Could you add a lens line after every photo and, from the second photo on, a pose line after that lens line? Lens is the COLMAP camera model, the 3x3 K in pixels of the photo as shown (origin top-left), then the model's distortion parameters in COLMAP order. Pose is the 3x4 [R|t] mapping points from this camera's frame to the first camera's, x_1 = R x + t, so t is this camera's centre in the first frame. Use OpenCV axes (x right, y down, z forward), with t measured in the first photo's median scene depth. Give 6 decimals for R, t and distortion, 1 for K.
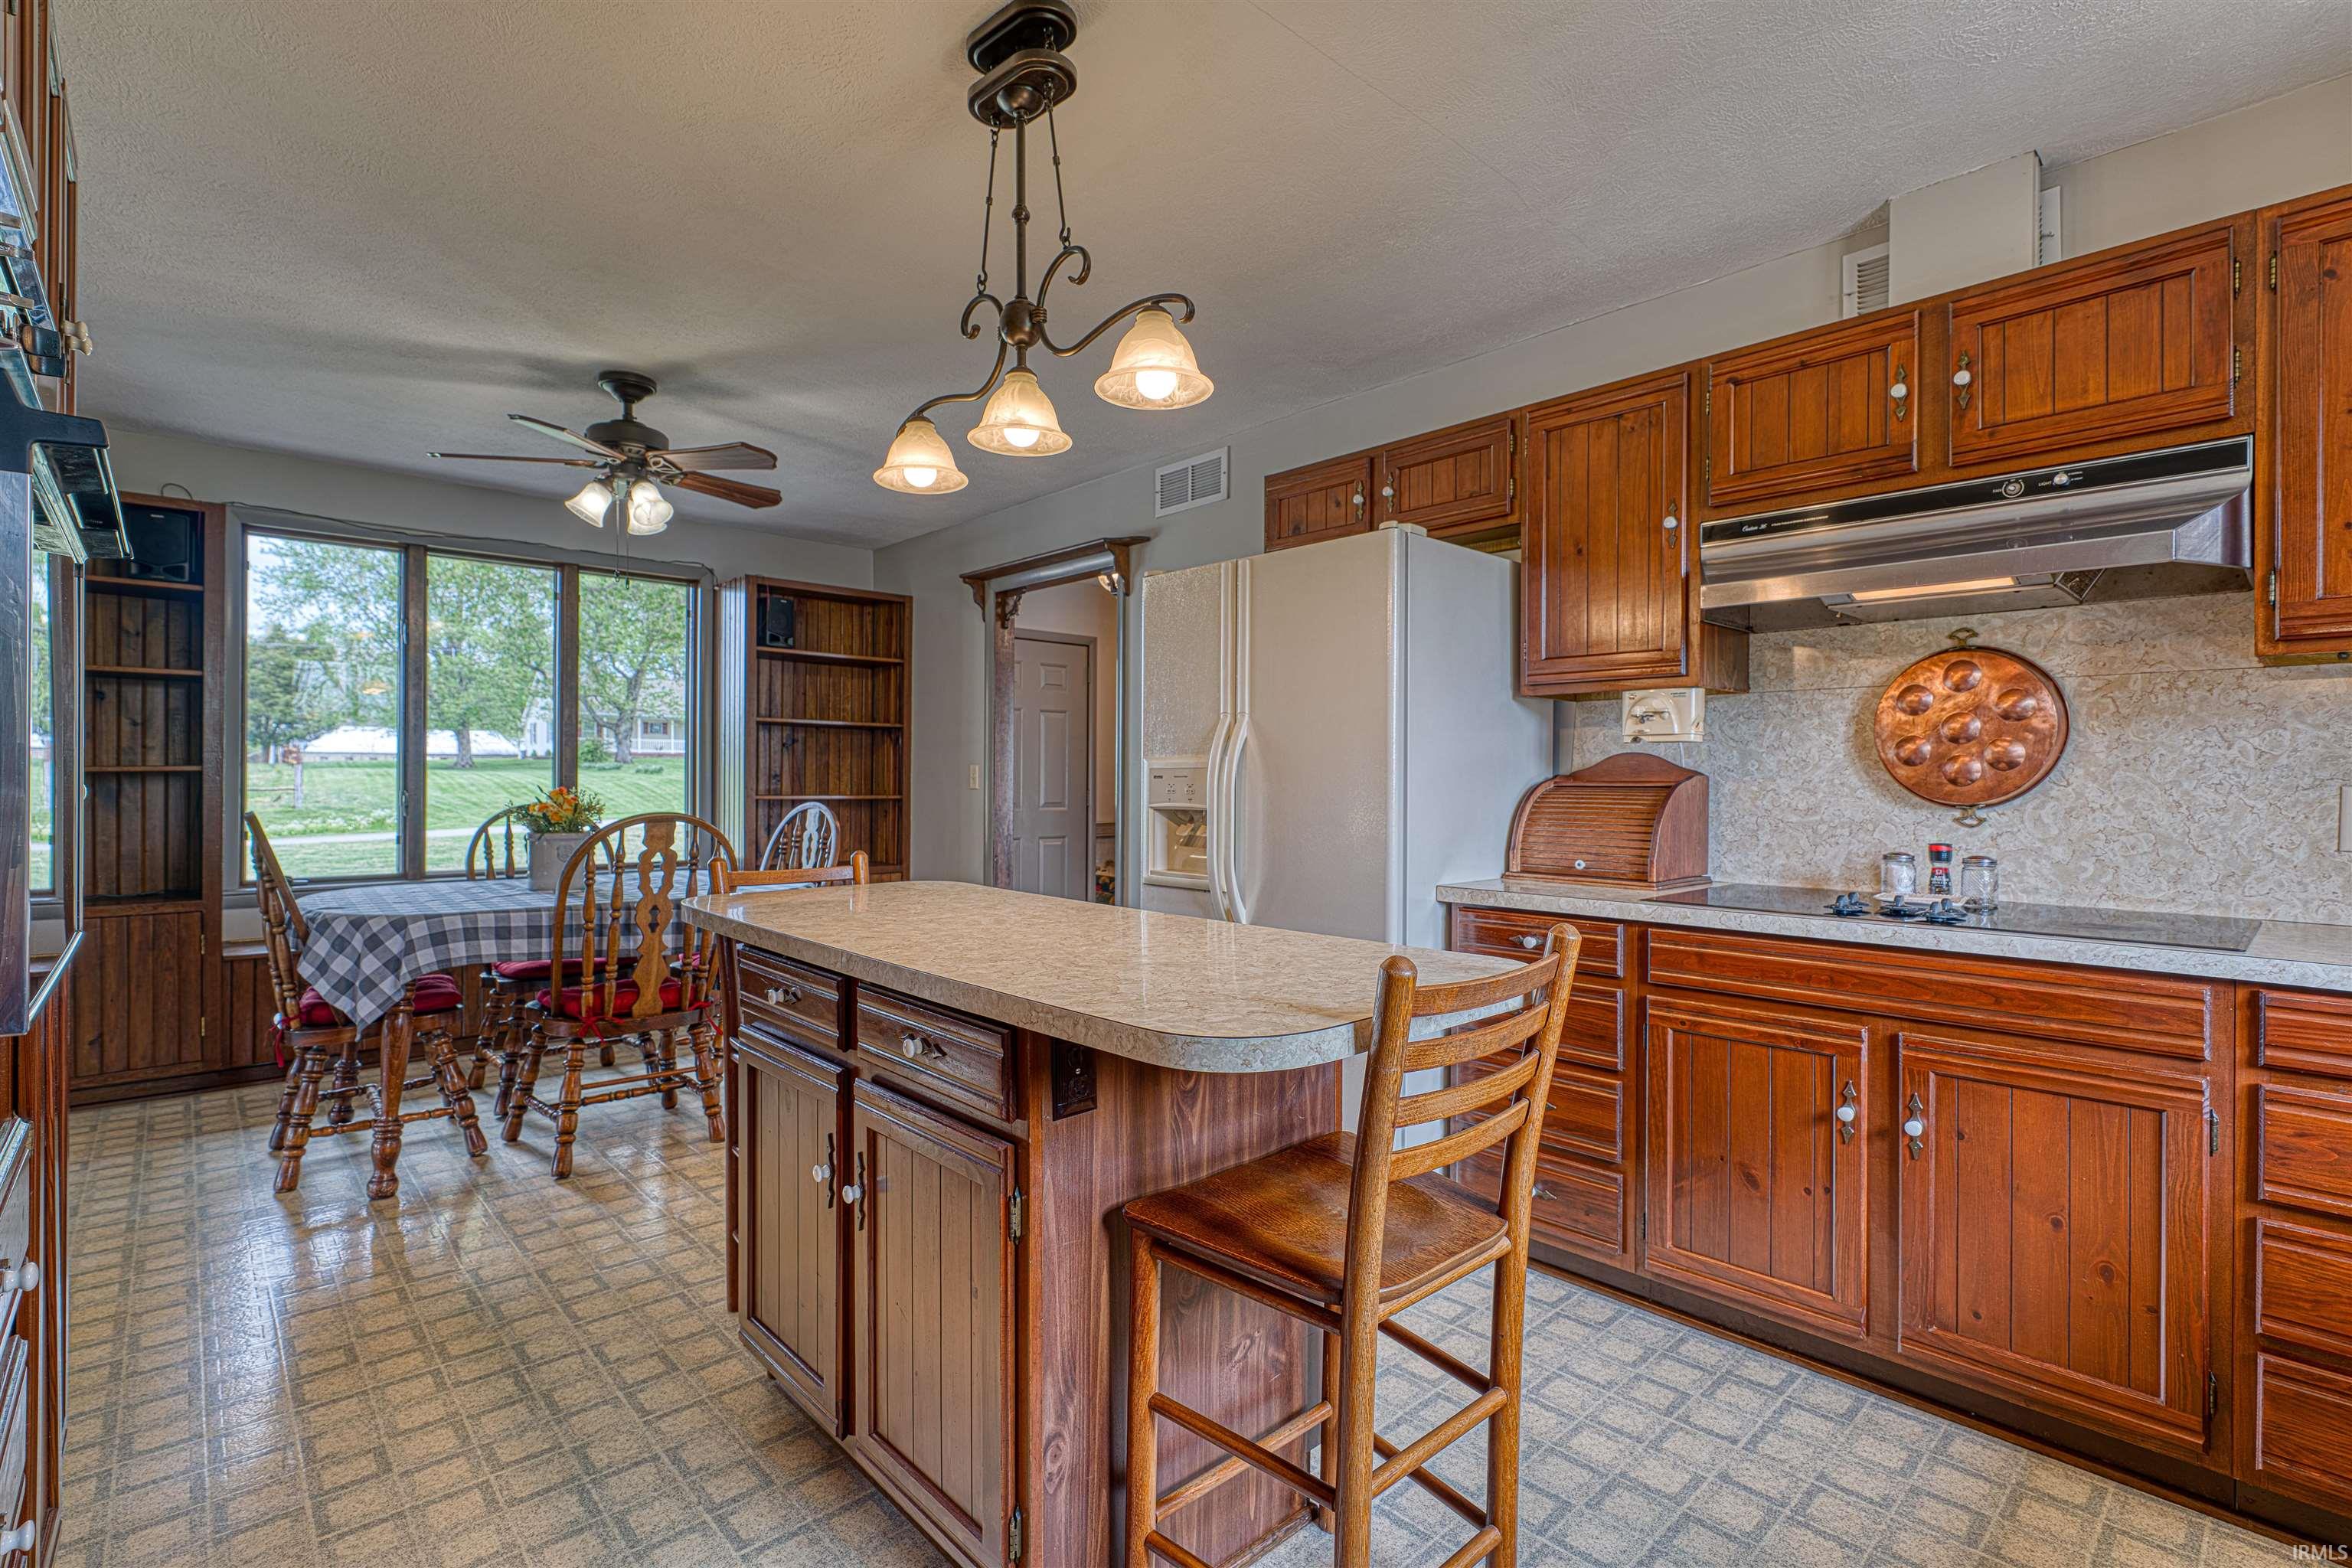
lens RADIAL K [[1084.7, 0, 1175.1], [0, 1084.7, 780.2], [0, 0, 1]] dist [-0.010356, 0.004522]
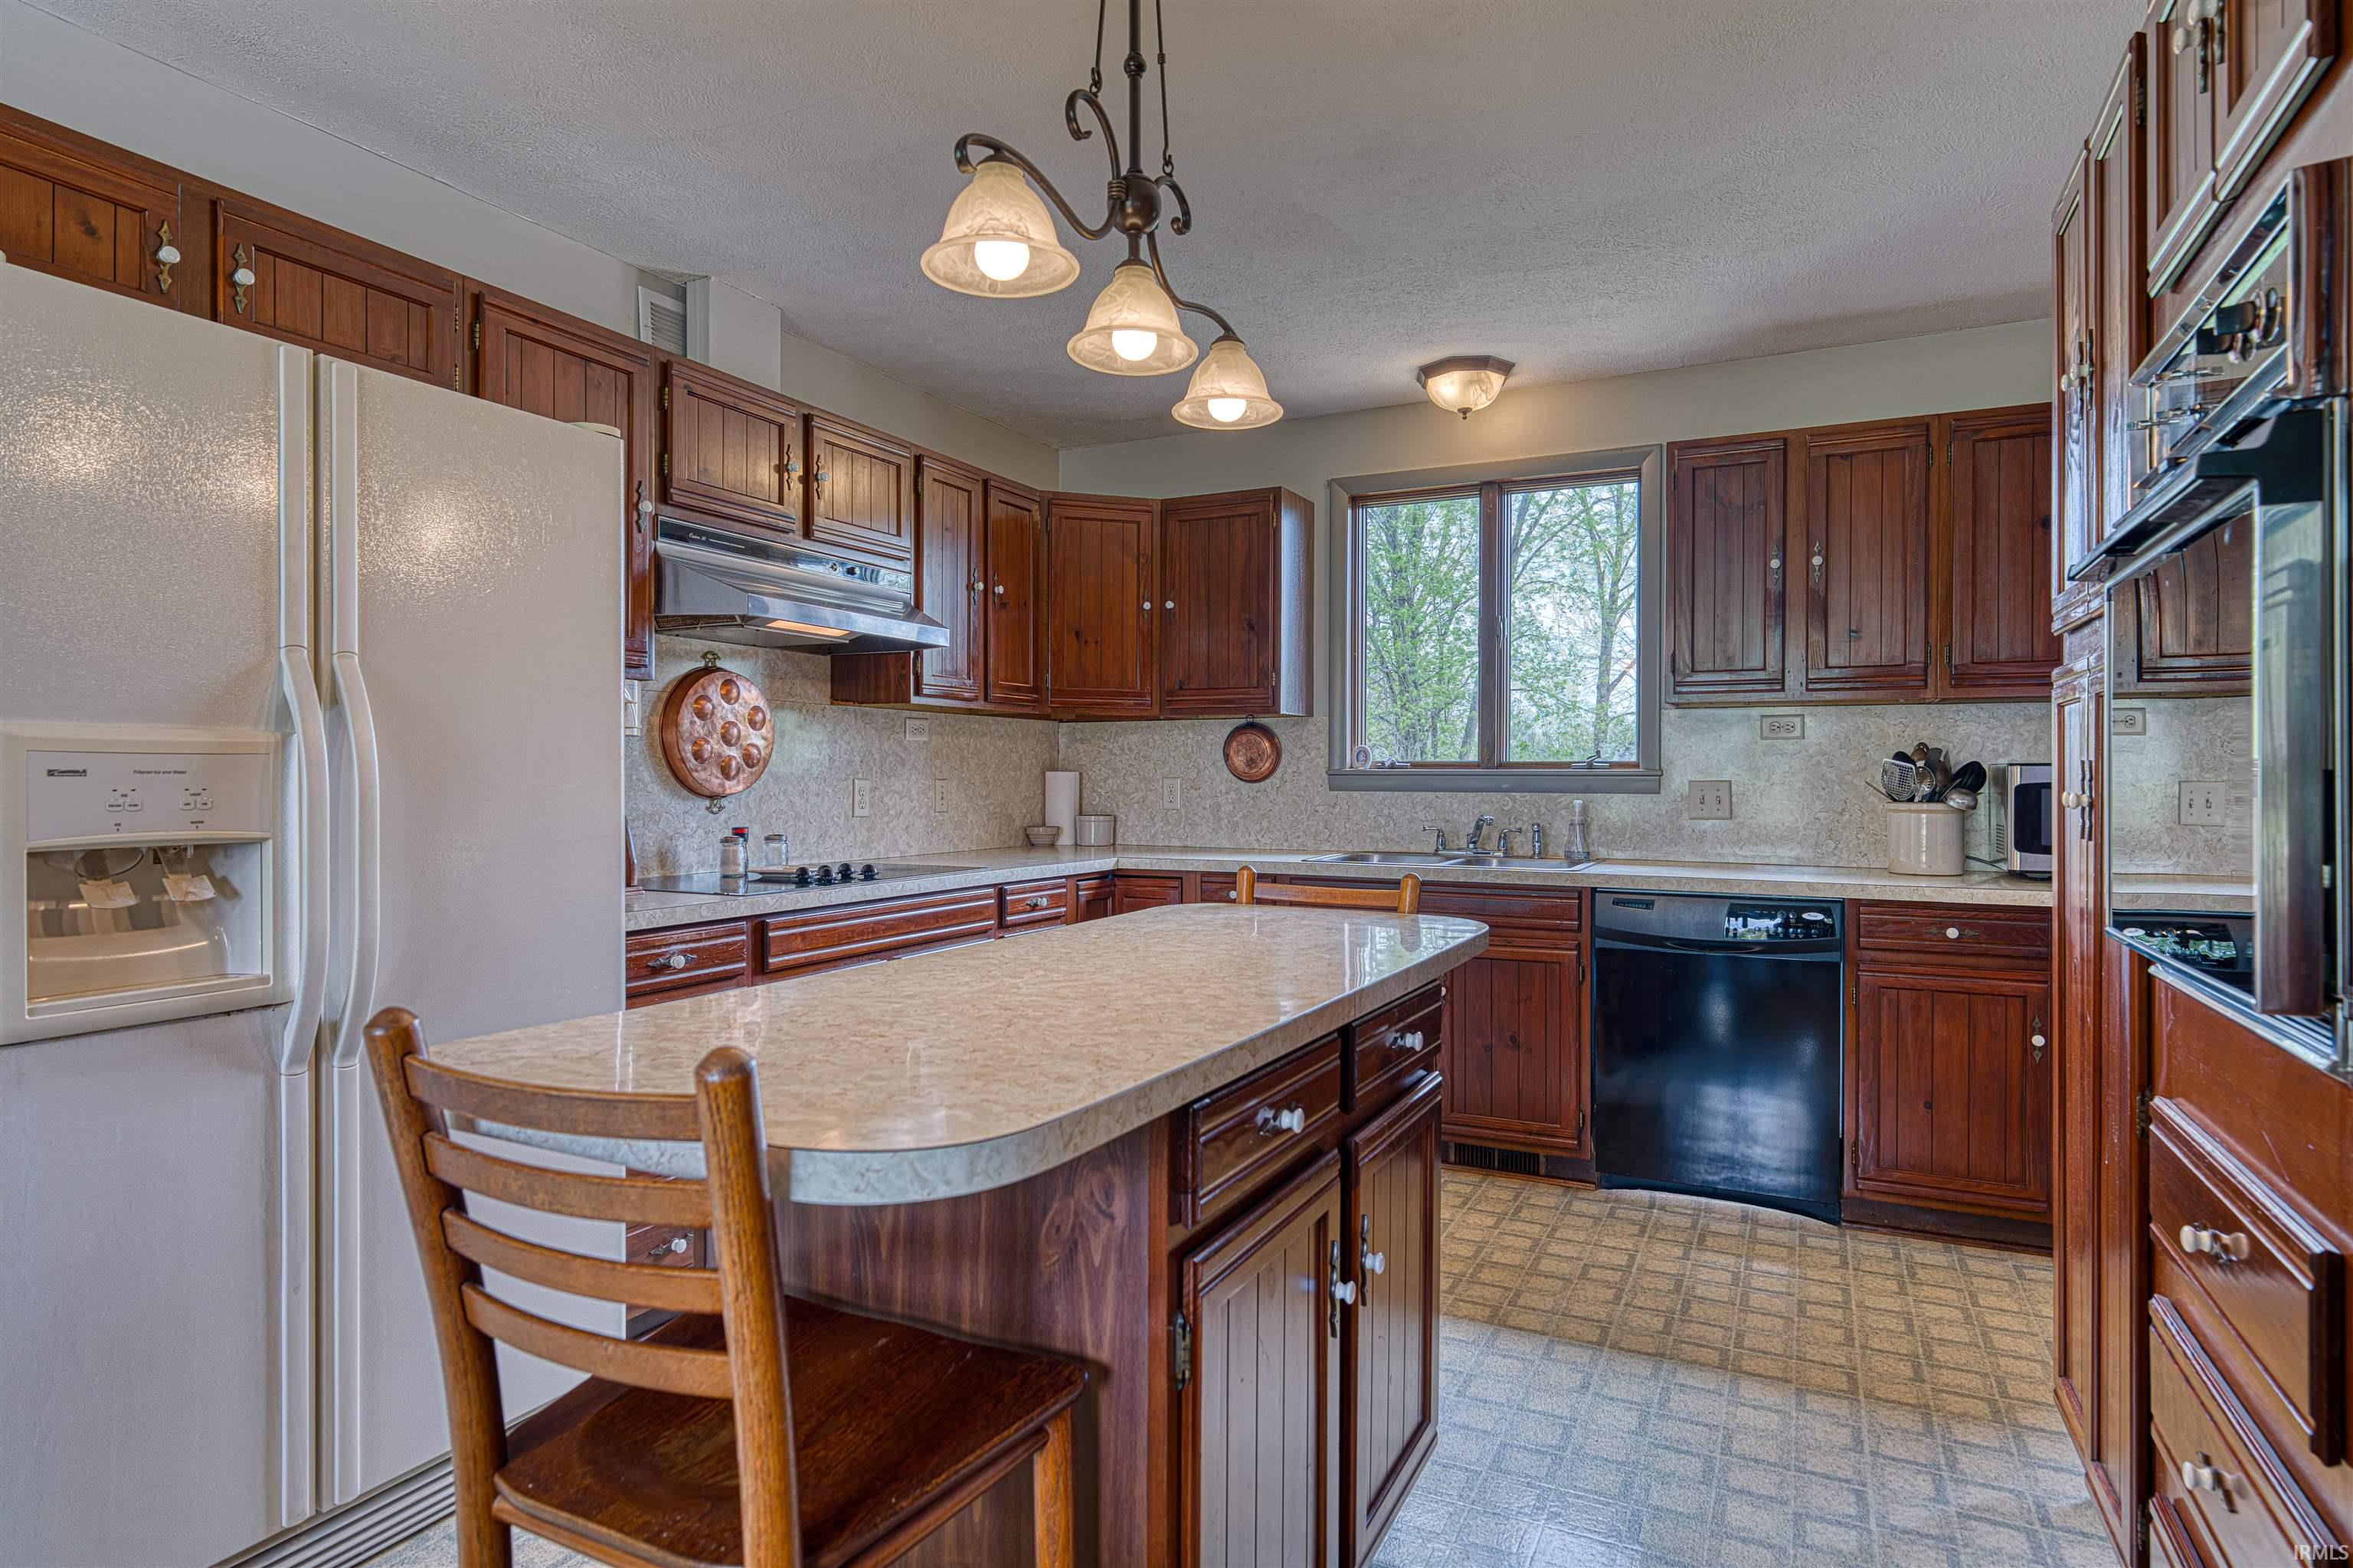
lens RADIAL K [[1253.8, 0, 1177.2], [0, 1253.8, 784.3], [0, 0, 1]] dist [-0.004518, 0.002904]
pose [[-0.348532, -0.009978, 0.937244, -0.969940], [-0.001761, 0.999949, 0.009991, -0.006419], [-0.937295, 0.001832, -0.348532, 1.235229]]
